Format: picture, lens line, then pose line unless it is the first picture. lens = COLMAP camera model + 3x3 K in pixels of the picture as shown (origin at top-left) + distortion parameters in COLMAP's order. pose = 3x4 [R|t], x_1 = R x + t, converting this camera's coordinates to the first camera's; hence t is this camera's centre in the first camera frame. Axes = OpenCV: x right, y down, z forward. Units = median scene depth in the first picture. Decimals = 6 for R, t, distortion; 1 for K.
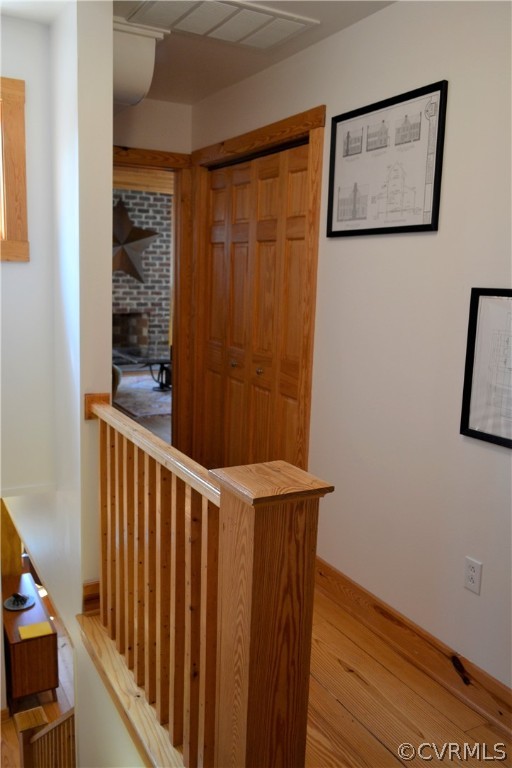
lens RADIAL K [[609.5, 0, 252.4], [0, 609.5, 380.3], [0, 0, 1]] dist [-0.008844, -0.002859]
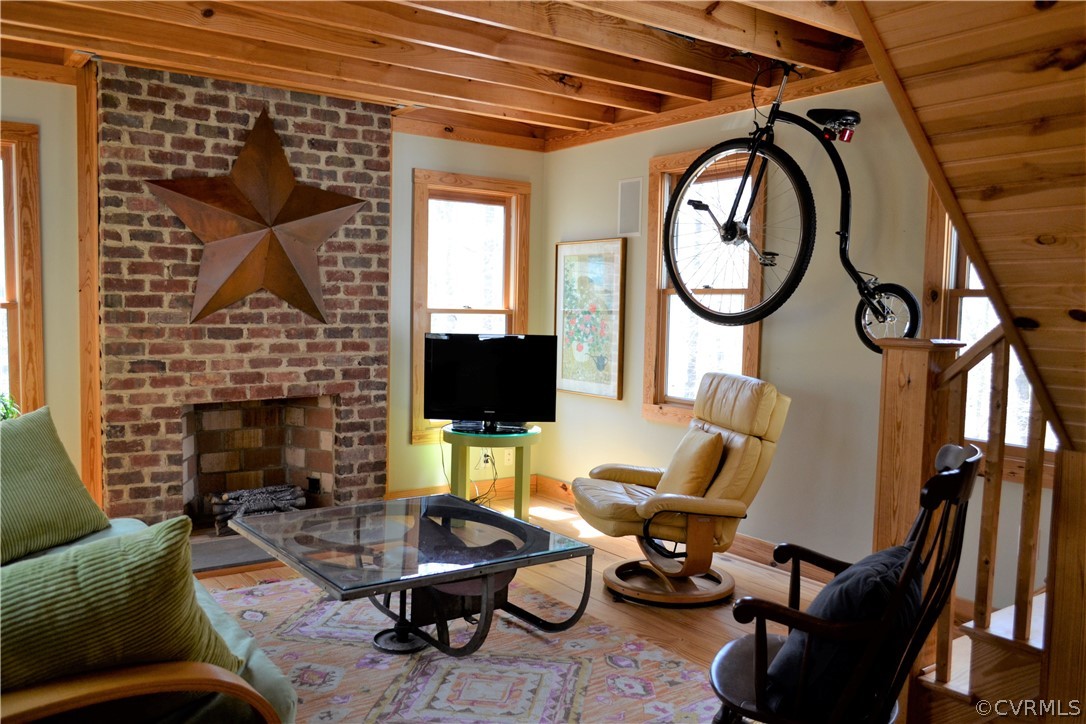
lens RADIAL K [[861.9, 0, 545.2], [0, 861.9, 369.9], [0, 0, 1]] dist [-0.008844, -0.002859]
pose [[0.992646, -0.025183, 0.118401, -0.101910], [0.036413, 0.994938, -0.093665, -0.070063], [-0.115443, 0.097288, 0.988538, 0.426081]]
